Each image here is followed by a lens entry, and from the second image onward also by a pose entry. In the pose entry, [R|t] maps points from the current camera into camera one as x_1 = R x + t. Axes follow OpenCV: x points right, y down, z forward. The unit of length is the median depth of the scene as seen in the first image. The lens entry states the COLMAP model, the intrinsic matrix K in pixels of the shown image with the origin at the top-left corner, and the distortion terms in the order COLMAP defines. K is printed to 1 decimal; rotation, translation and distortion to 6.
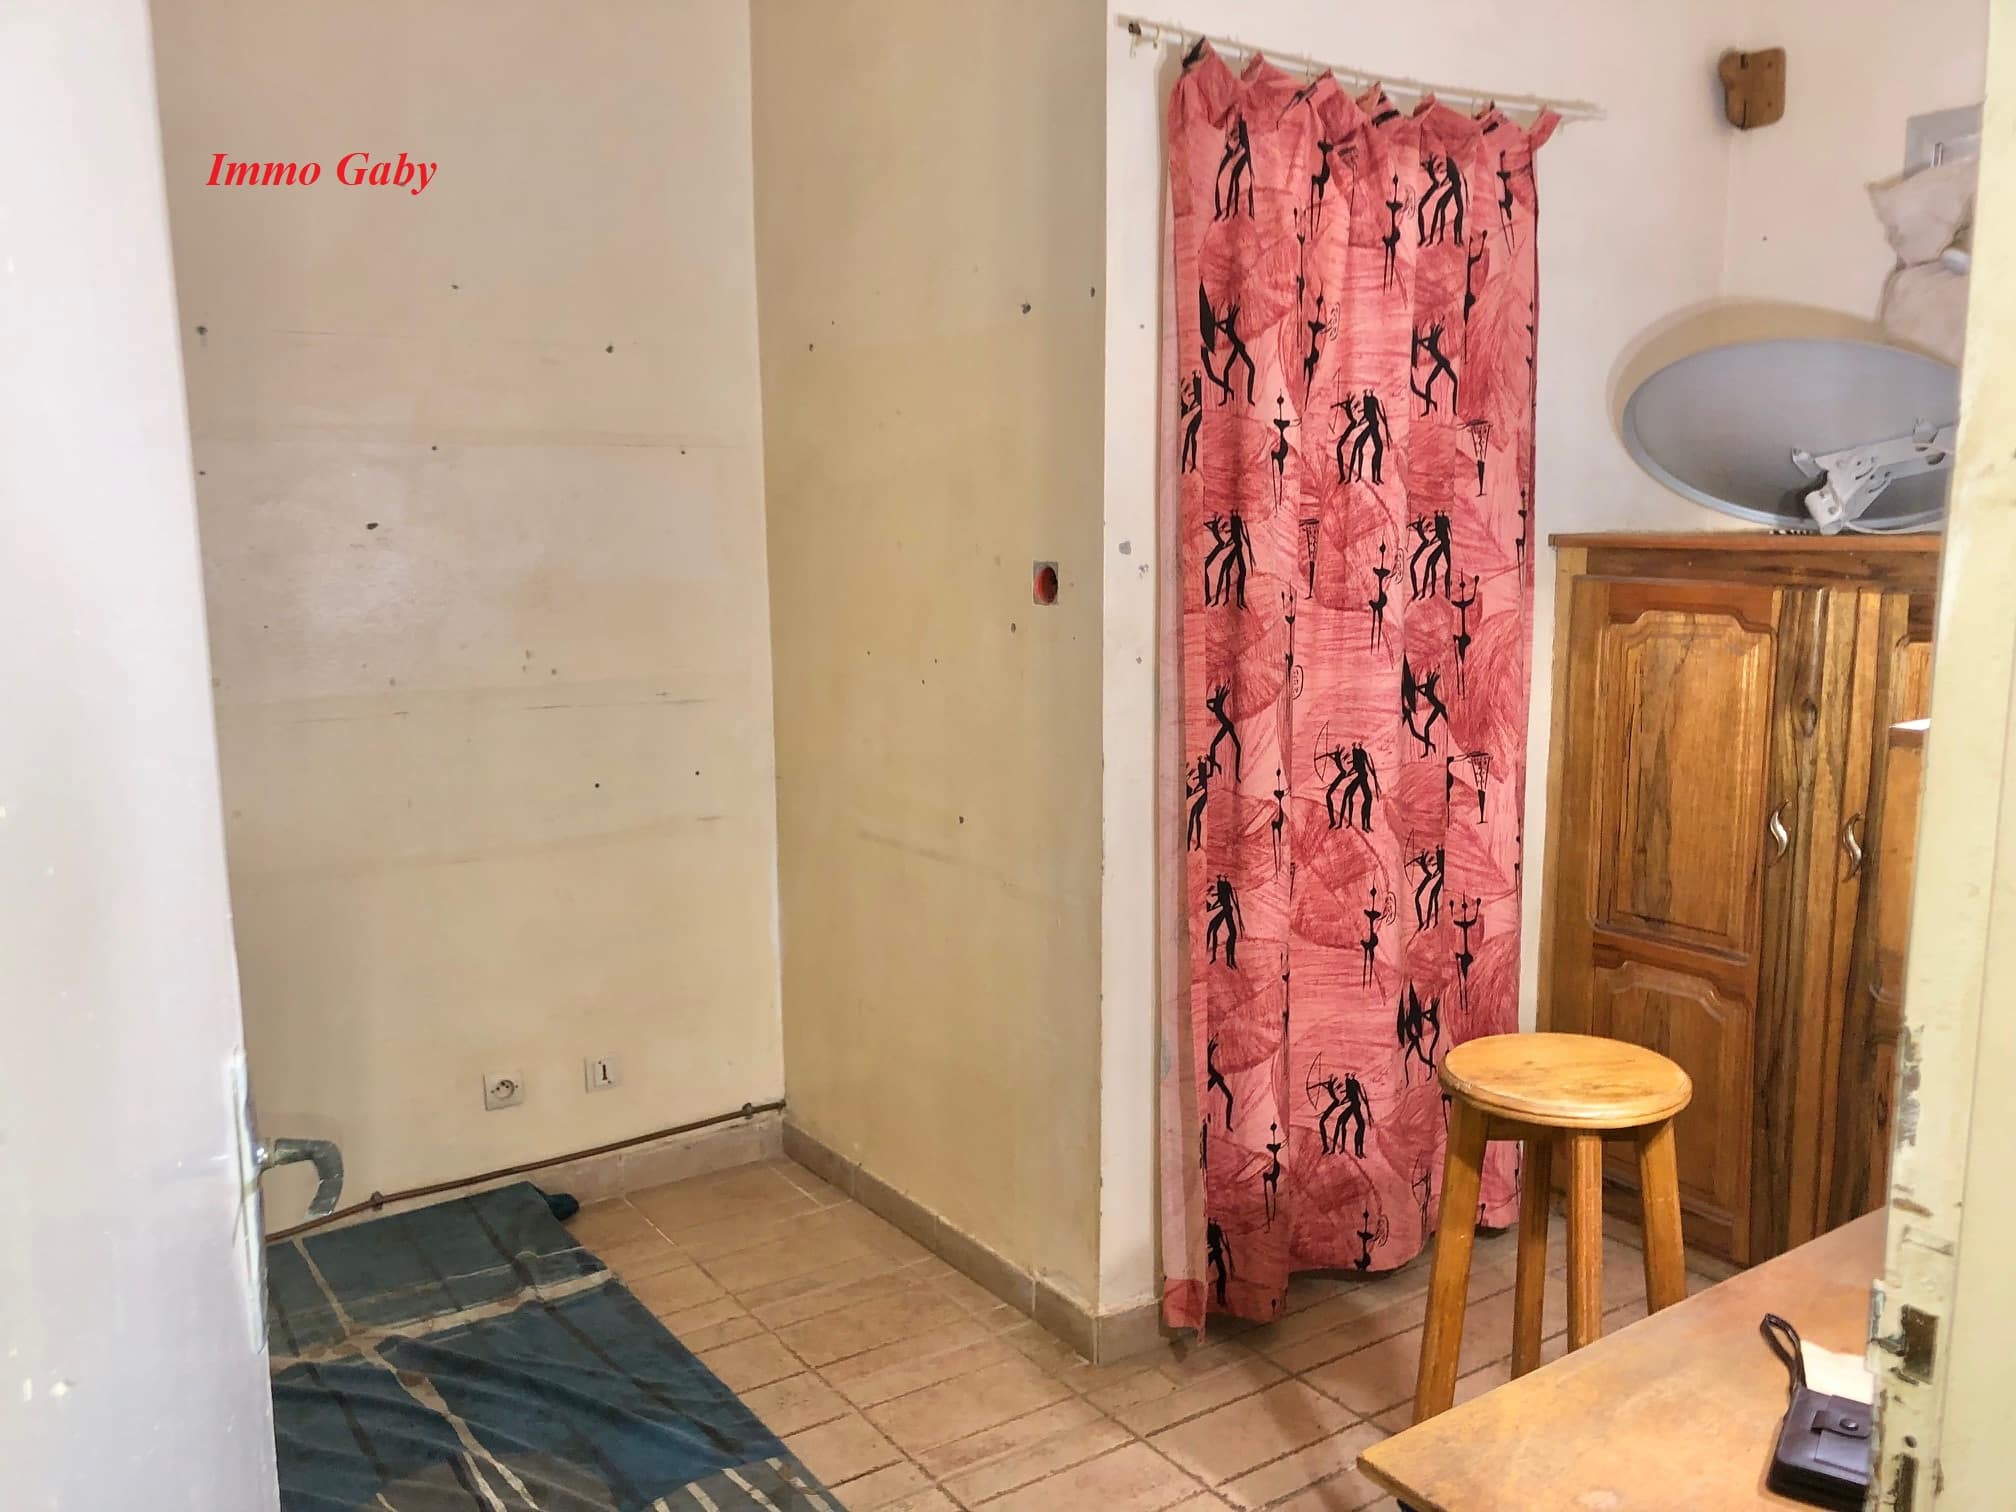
lens RADIAL K [[1654.6, 0, 1008.0], [0, 1654.6, 756.0], [0, 0, 1]] dist [0.120025, 0.000958]
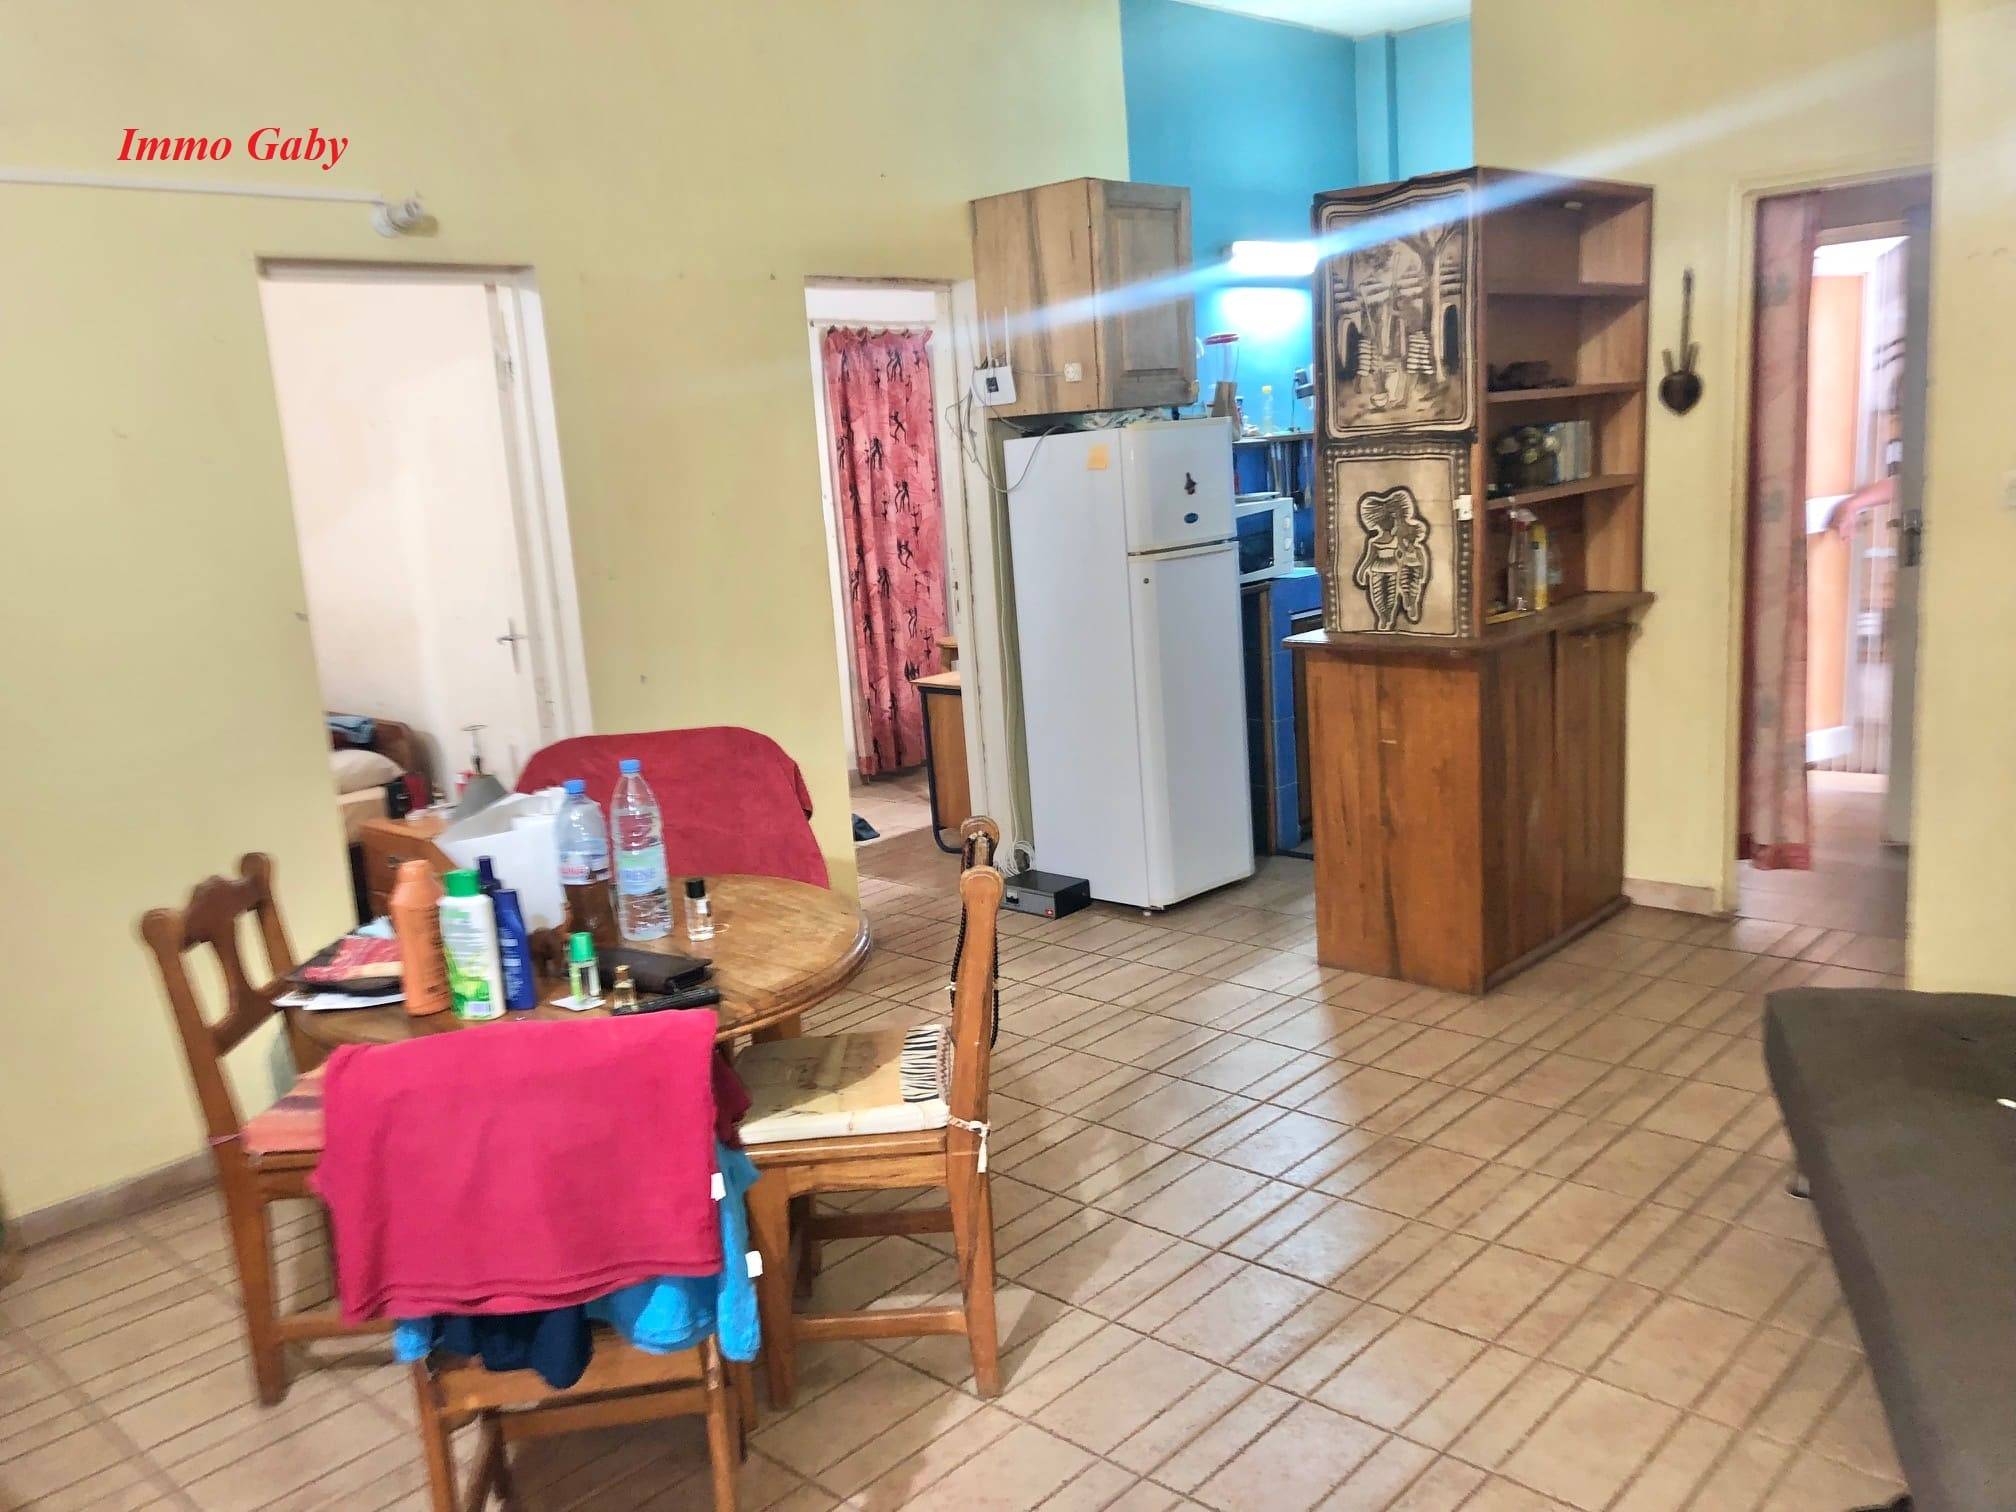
lens RADIAL K [[1654.6, 0, 1008.0], [0, 1654.6, 756.0], [0, 0, 1]] dist [0.120025, 0.000958]
pose [[0.556344, 0.117194, -0.822646, 2.592747], [-0.060079, 0.993087, 0.100844, 0.015382], [0.828777, -0.006680, 0.559539, -0.355627]]
